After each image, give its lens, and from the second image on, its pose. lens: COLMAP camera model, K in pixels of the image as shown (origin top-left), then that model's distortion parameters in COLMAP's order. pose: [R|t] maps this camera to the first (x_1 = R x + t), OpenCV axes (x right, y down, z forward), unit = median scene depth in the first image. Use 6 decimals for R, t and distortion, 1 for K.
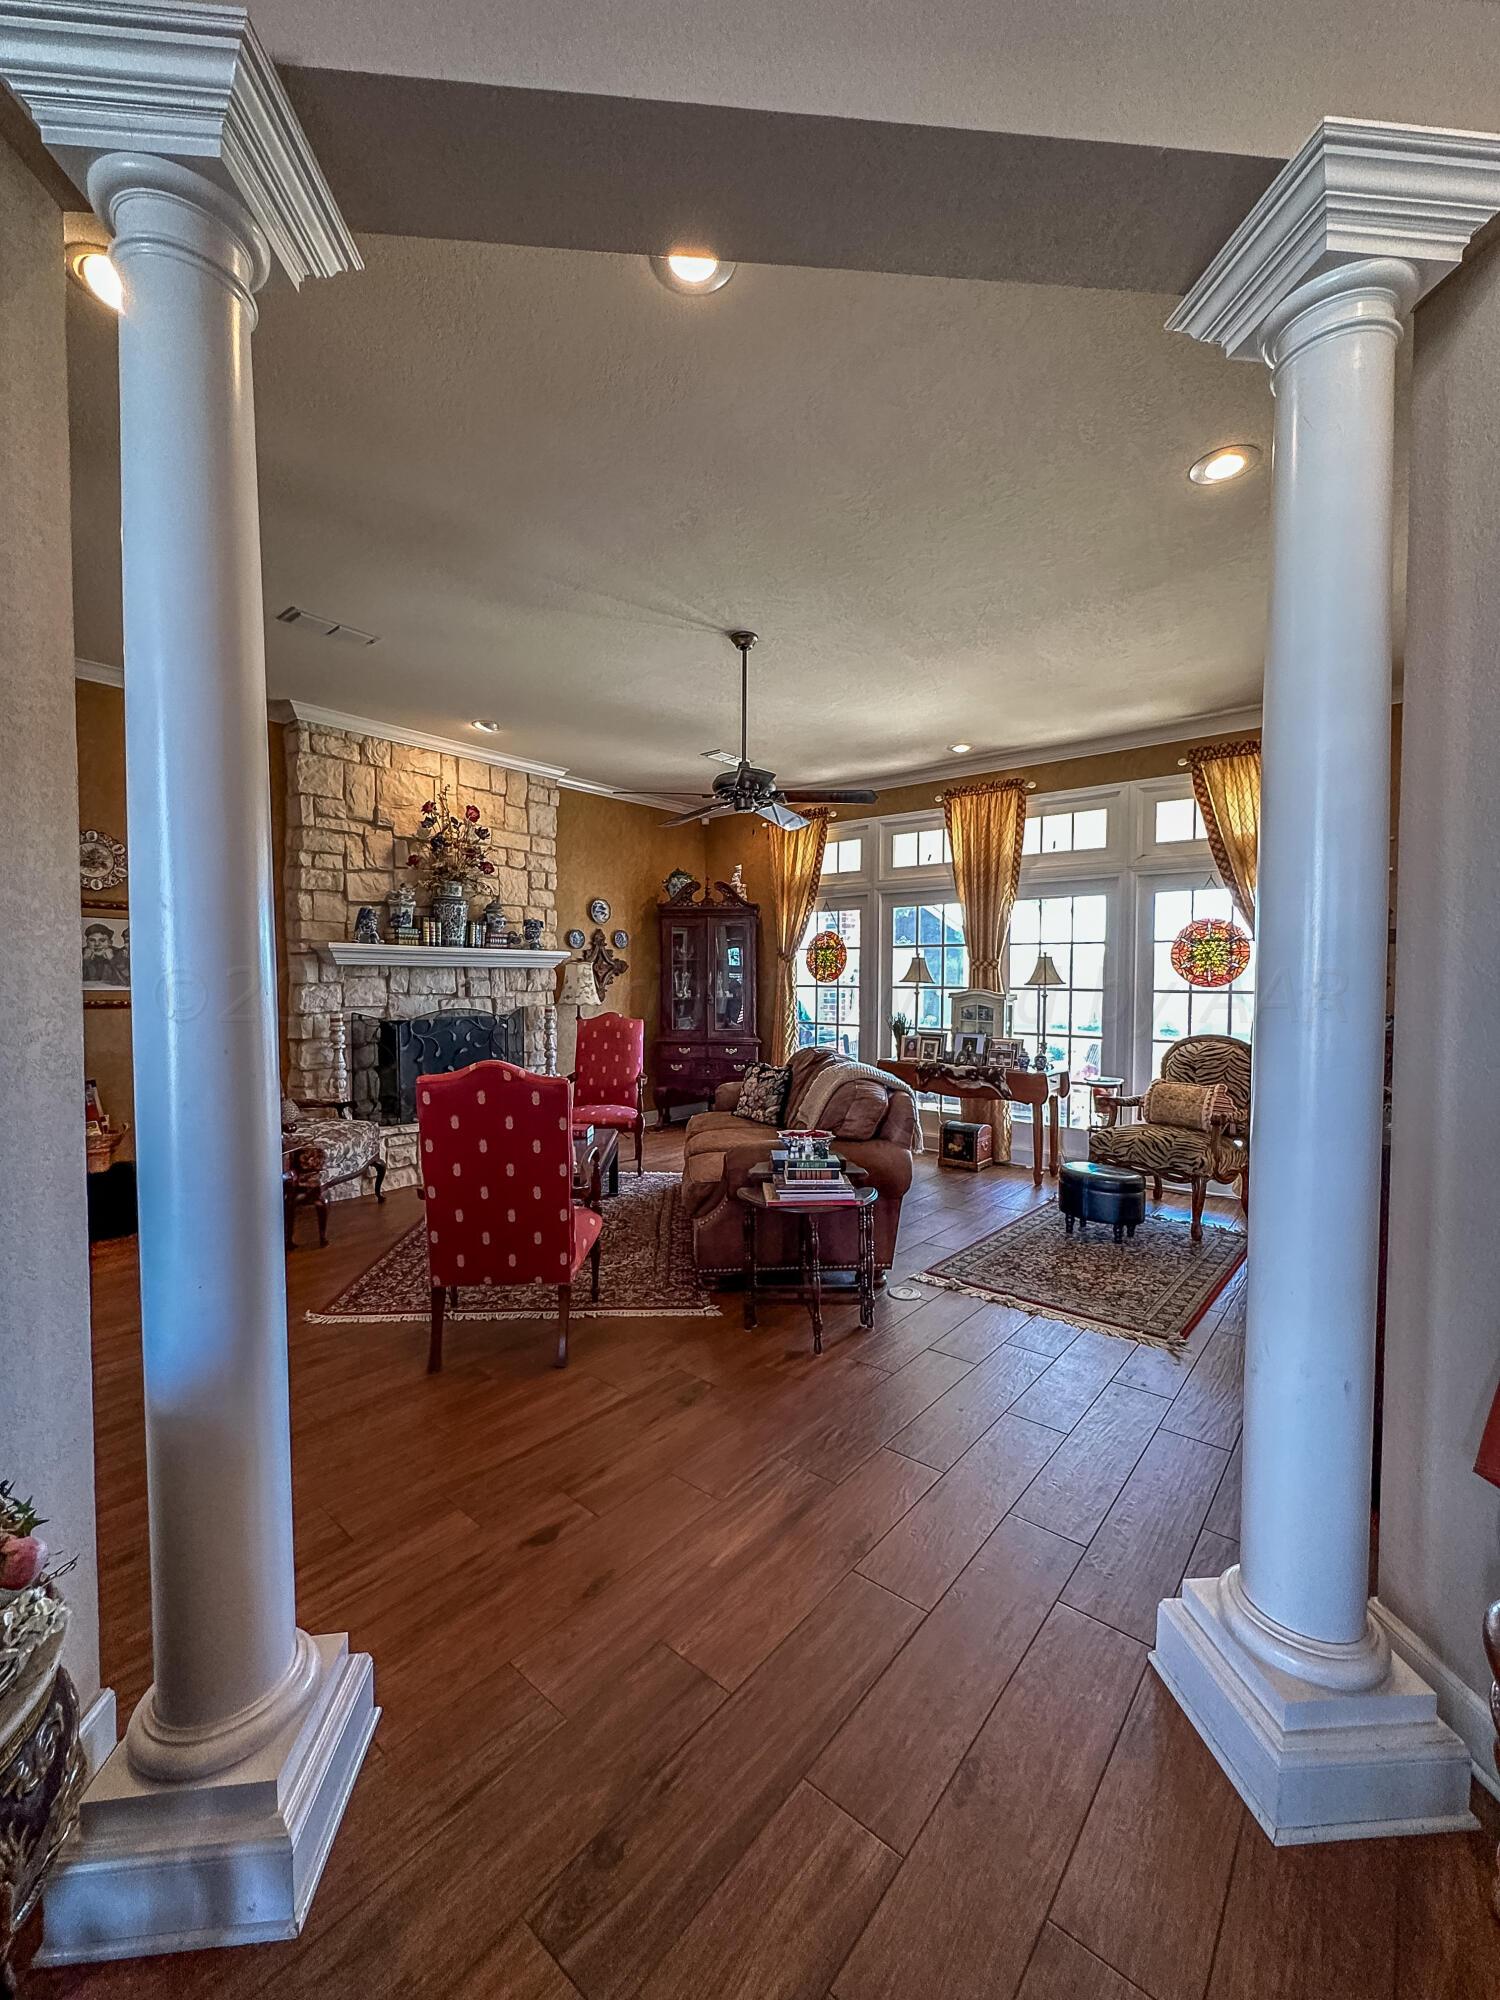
lens RADIAL K [[818.1, 0, 762.3], [0, 818.1, 1003.7], [0, 0, 1]] dist [-0.003837, 0.000344]
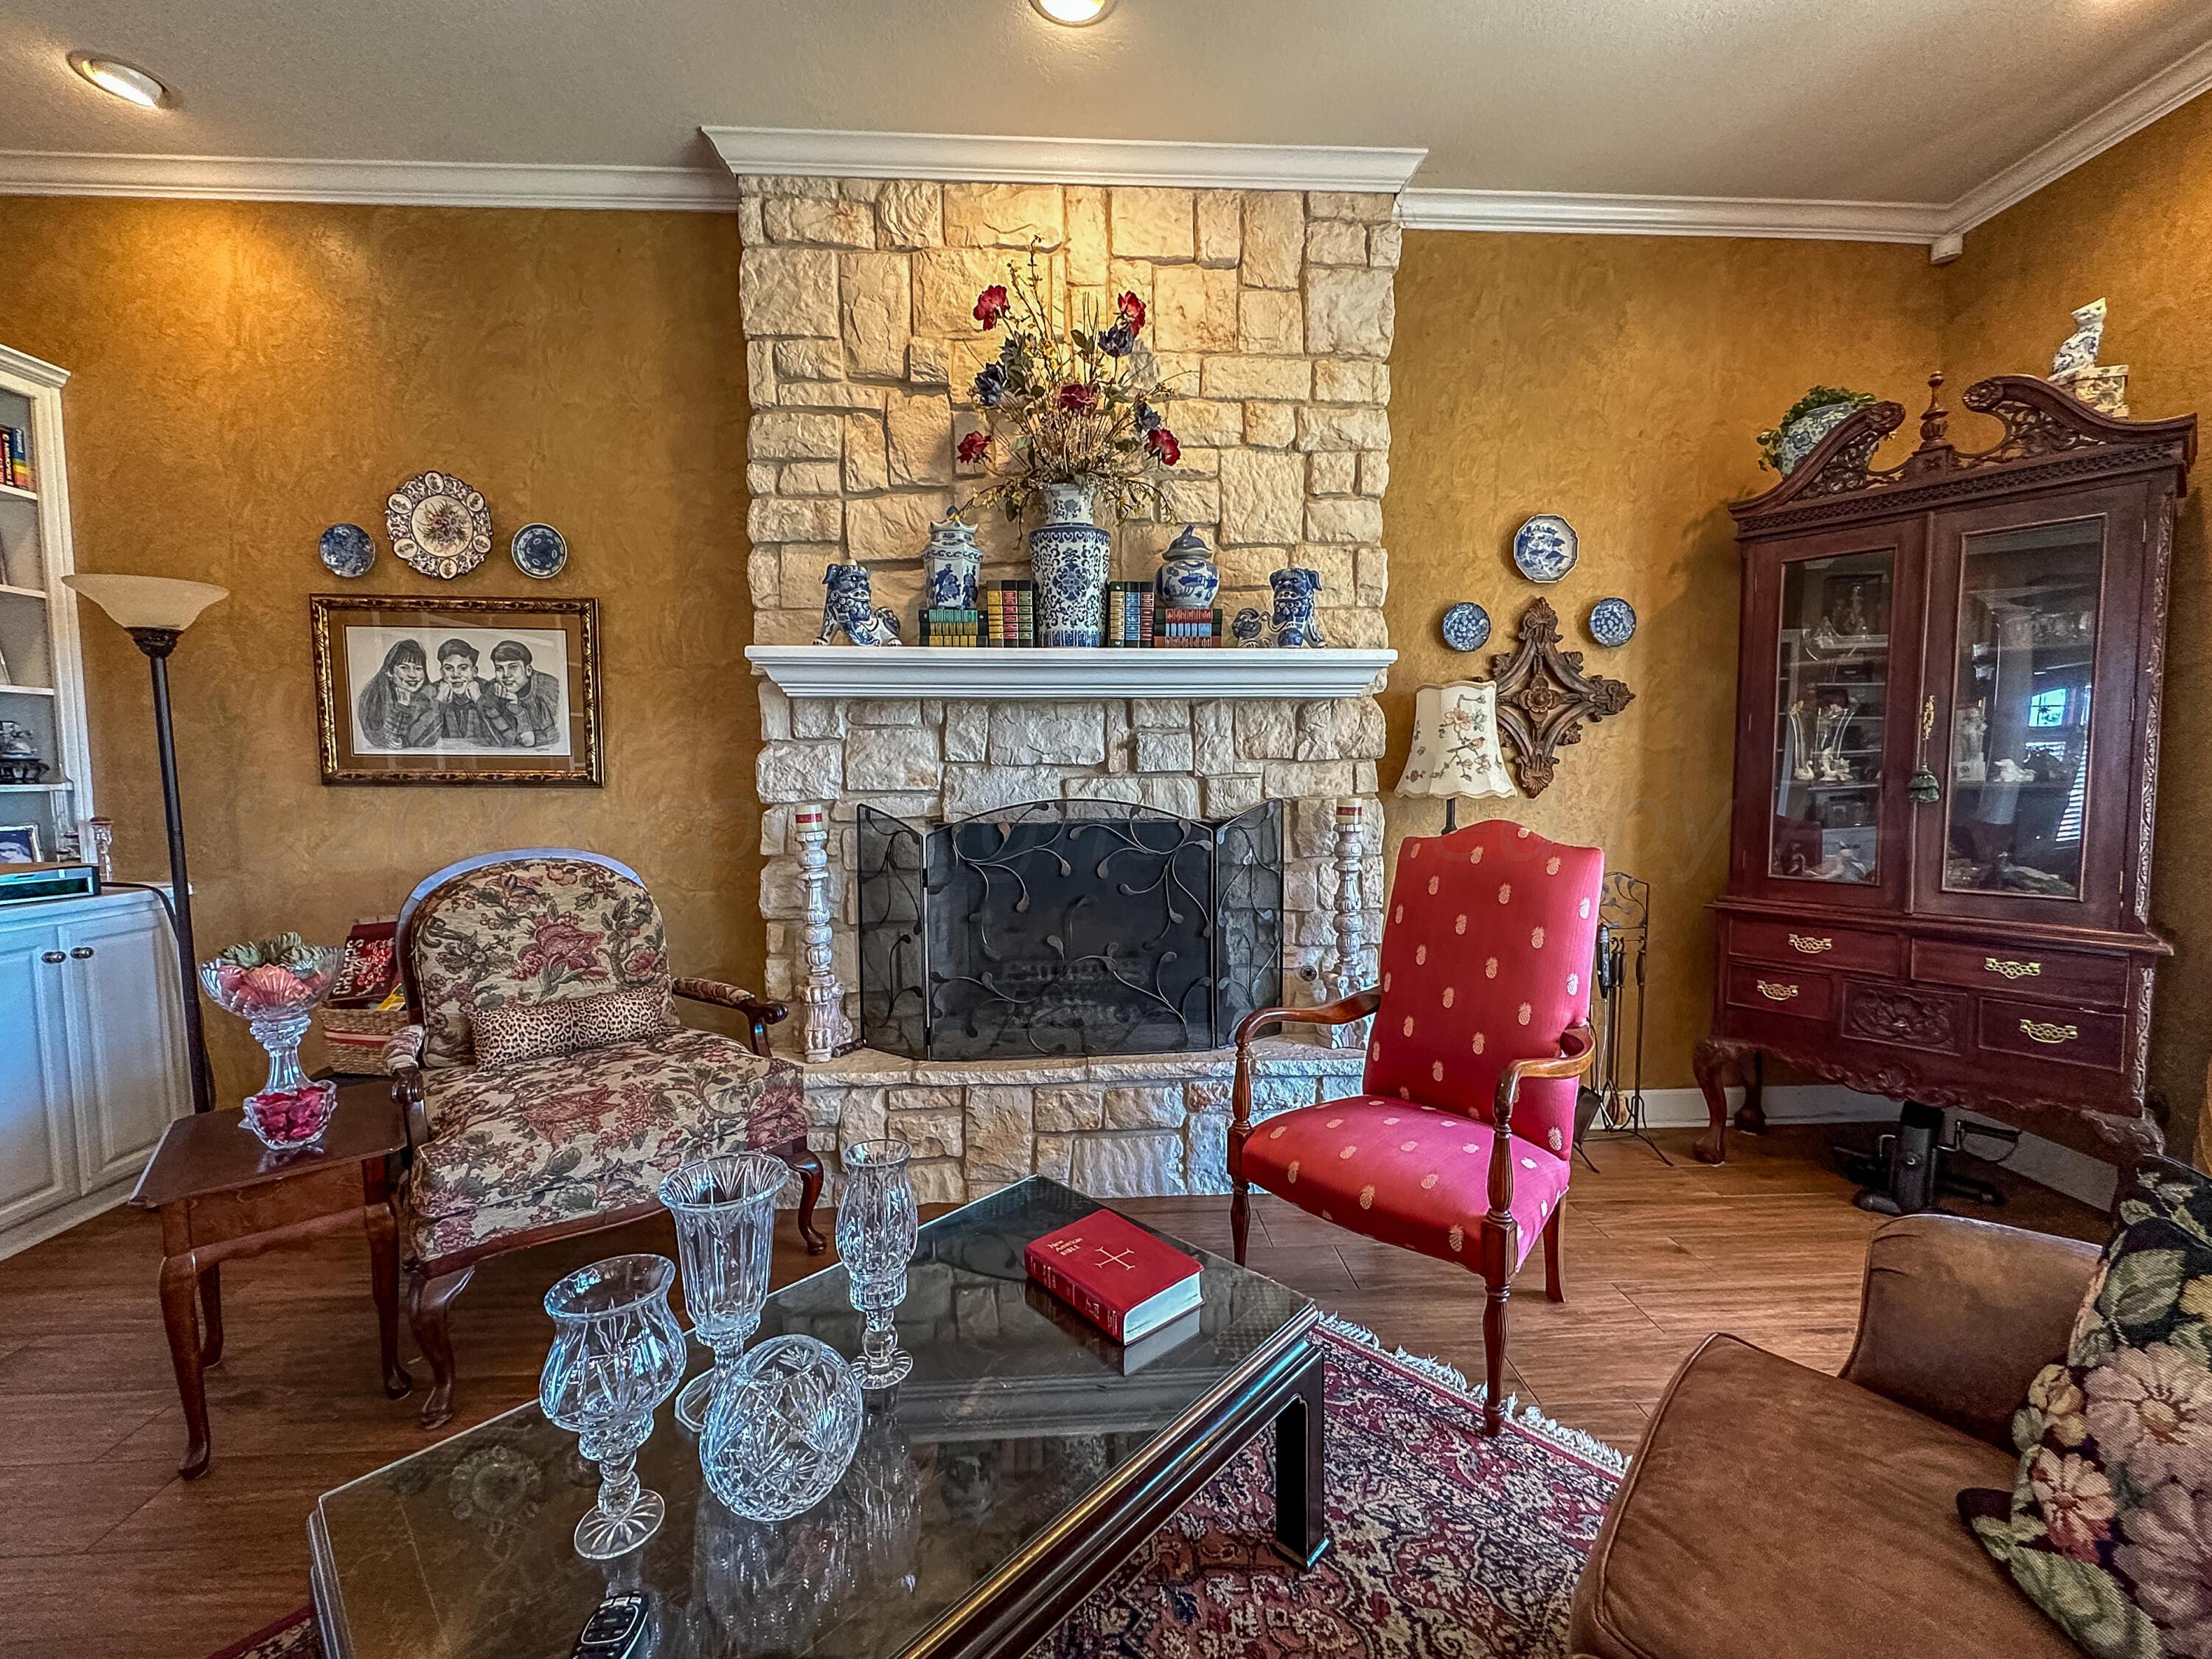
lens RADIAL K [[904.8, 0, 1104.4], [0, 904.8, 827.7], [0, 0, 1]] dist [-0.003837, 0.000344]
pose [[0.668253, 0.042983, -0.742692, -0.022247], [-0.015983, 0.998929, 0.043432, 0.000162], [0.743763, -0.017153, 0.668224, 0.669484]]
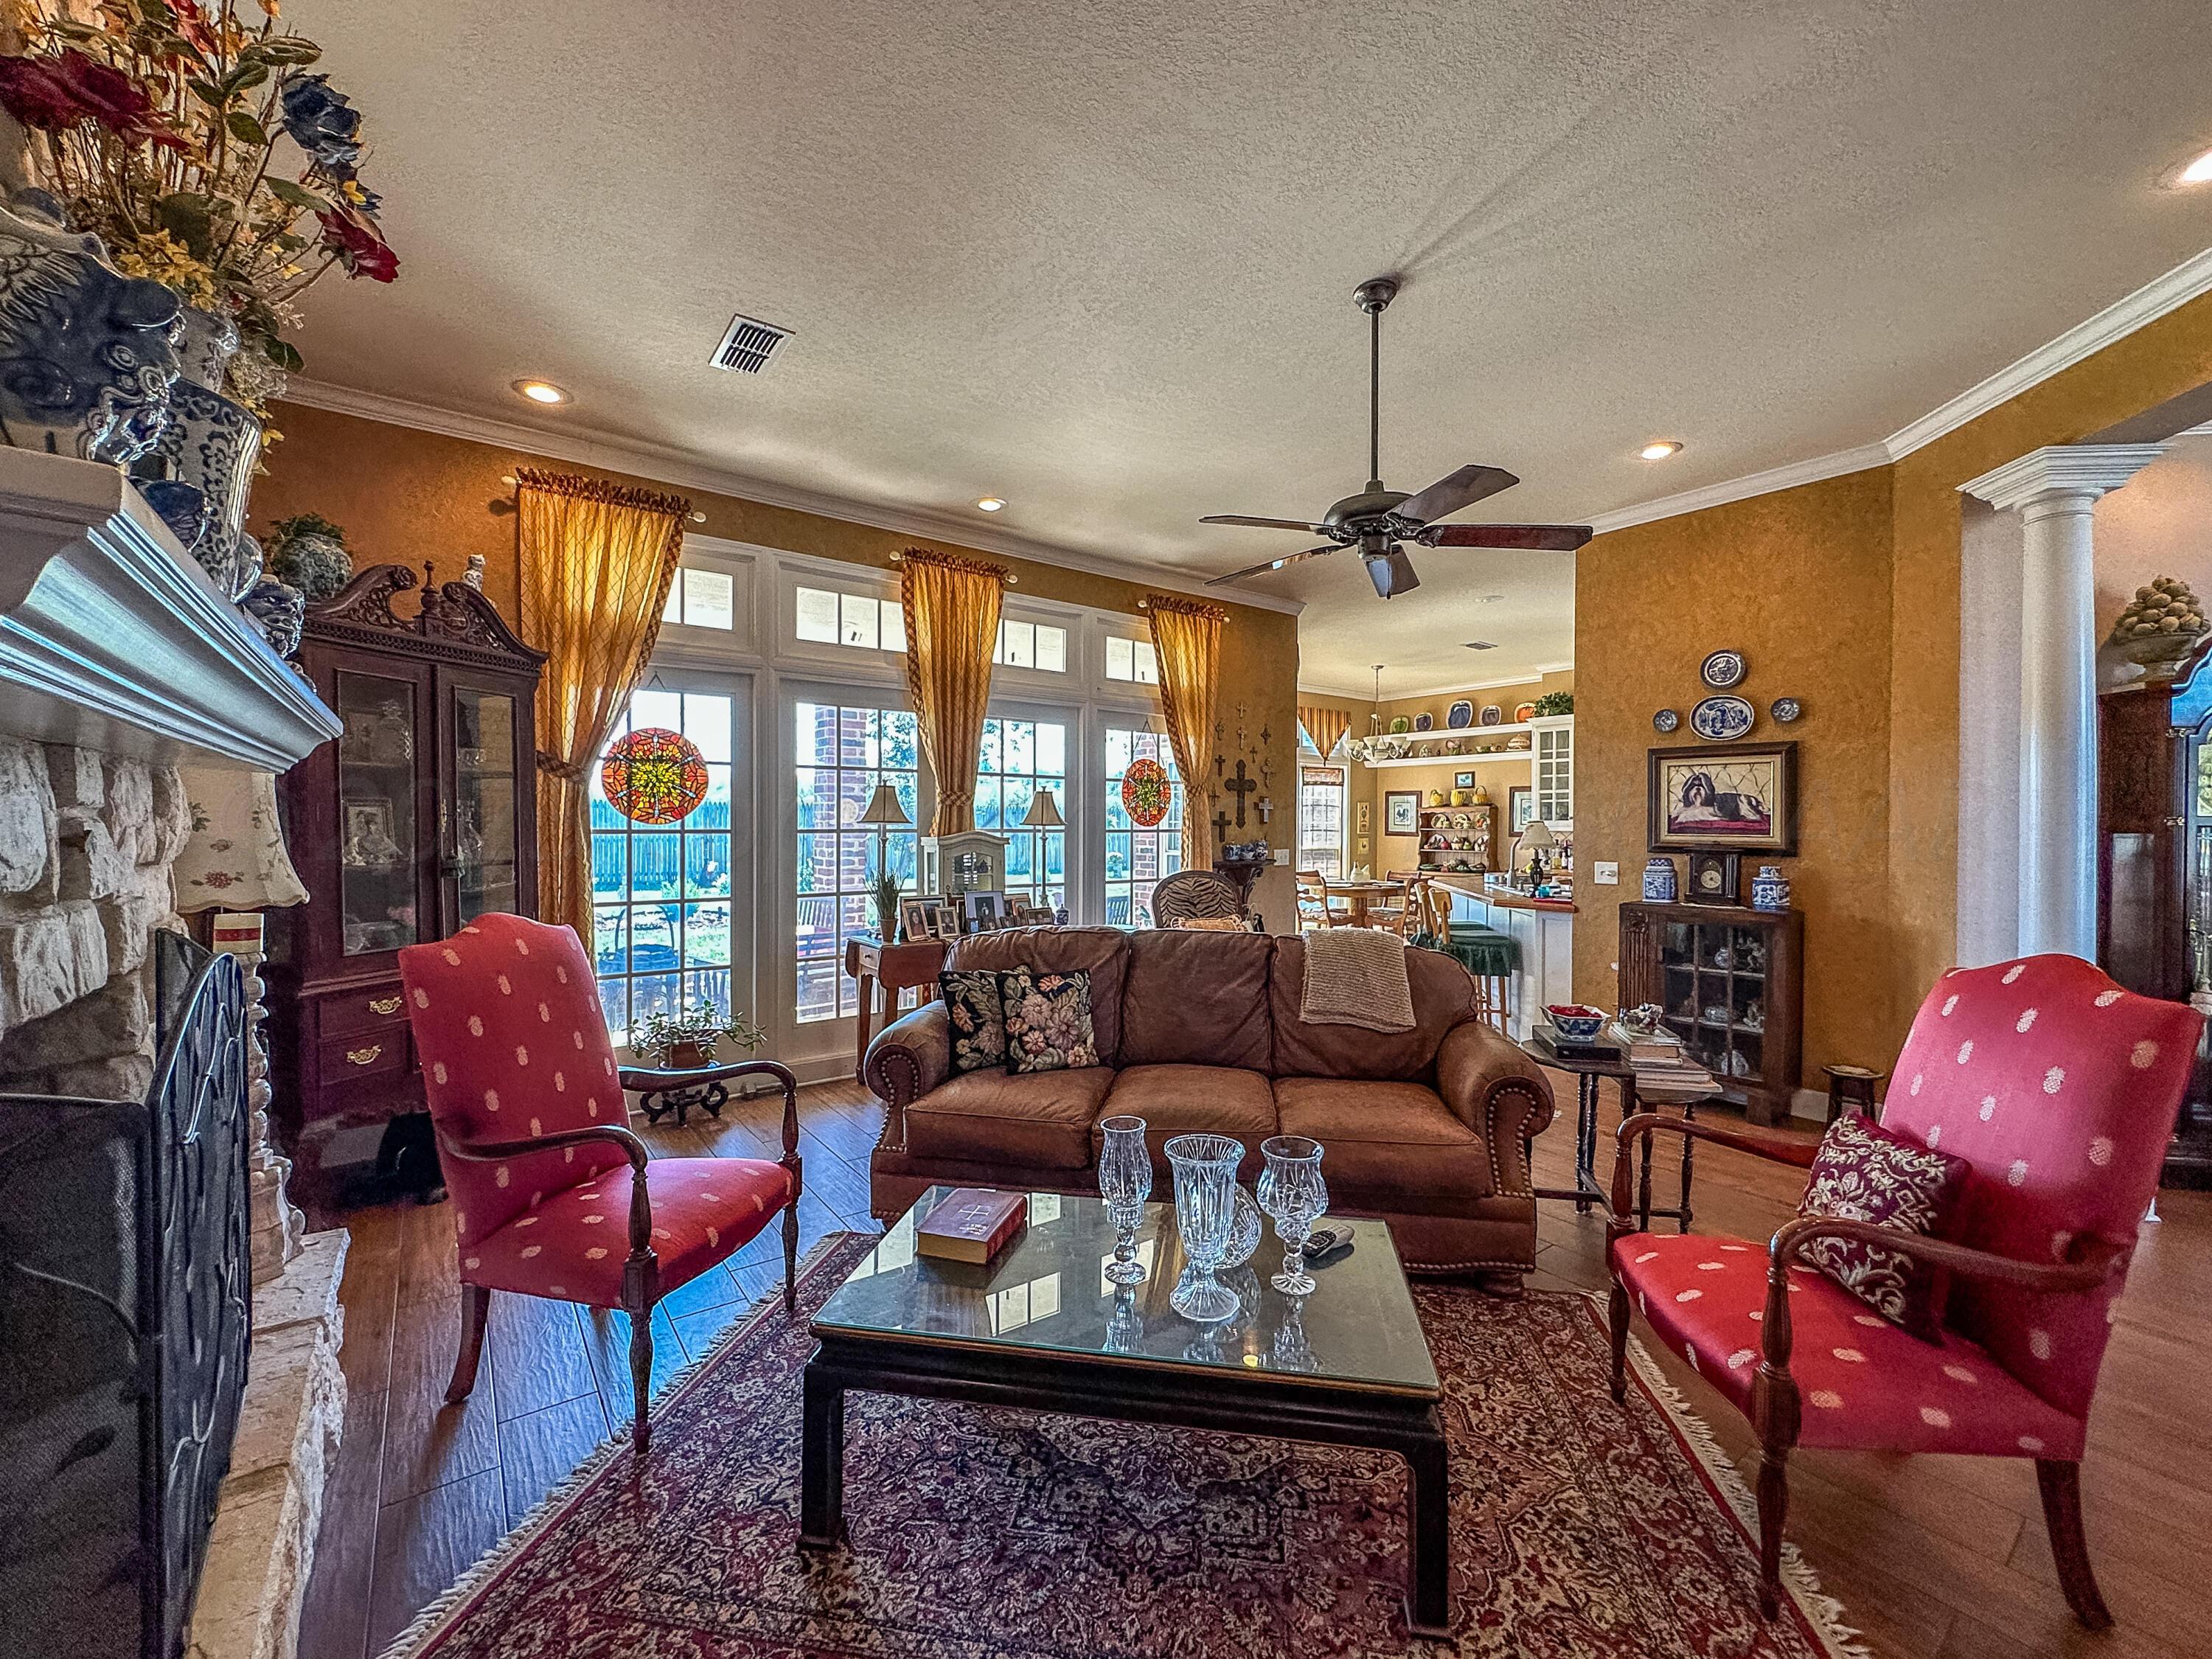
lens RADIAL K [[904.8, 0, 1115.3], [0, 904.8, 822.1], [0, 0, 1]] dist [-0.003837, 0.000344]
pose [[0.227612, -0.004702, 0.973740, -0.515945], [0.026424, 0.999650, -0.001349, -0.022373], [-0.973393, 0.026037, 0.227657, 0.693656]]
